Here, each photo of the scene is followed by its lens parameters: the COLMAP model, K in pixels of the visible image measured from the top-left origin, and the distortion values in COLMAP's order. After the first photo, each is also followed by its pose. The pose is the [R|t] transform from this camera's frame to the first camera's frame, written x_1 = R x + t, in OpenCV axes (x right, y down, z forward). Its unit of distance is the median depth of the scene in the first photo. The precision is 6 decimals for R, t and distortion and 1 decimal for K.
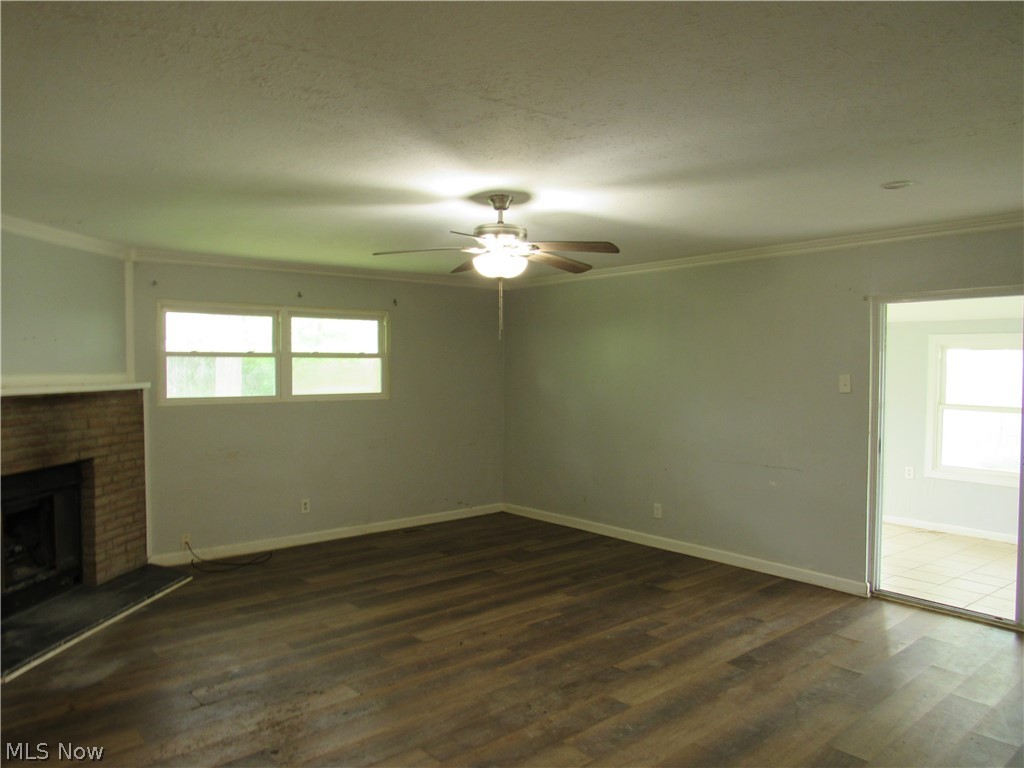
lens RADIAL K [[747.2, 0, 512.0], [0, 747.2, 384.0], [0, 0, 1]] dist [-0.002358, -0.001678]
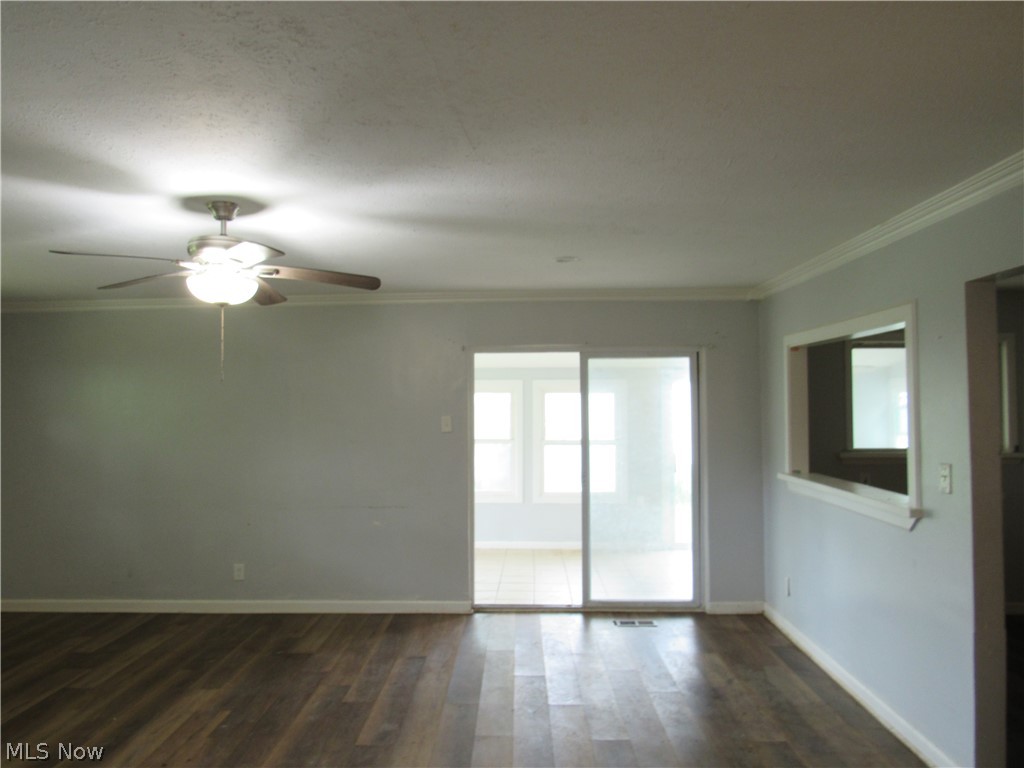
lens RADIAL K [[740.7, 0, 512.0], [0, 740.7, 384.0], [0, 0, 1]] dist [0.000668, -0.043698]
pose [[0.669318, 0.011532, 0.742887, -0.320461], [0.030574, 0.998605, -0.043049, -0.009608], [-0.742347, 0.051527, 0.668031, 0.194009]]
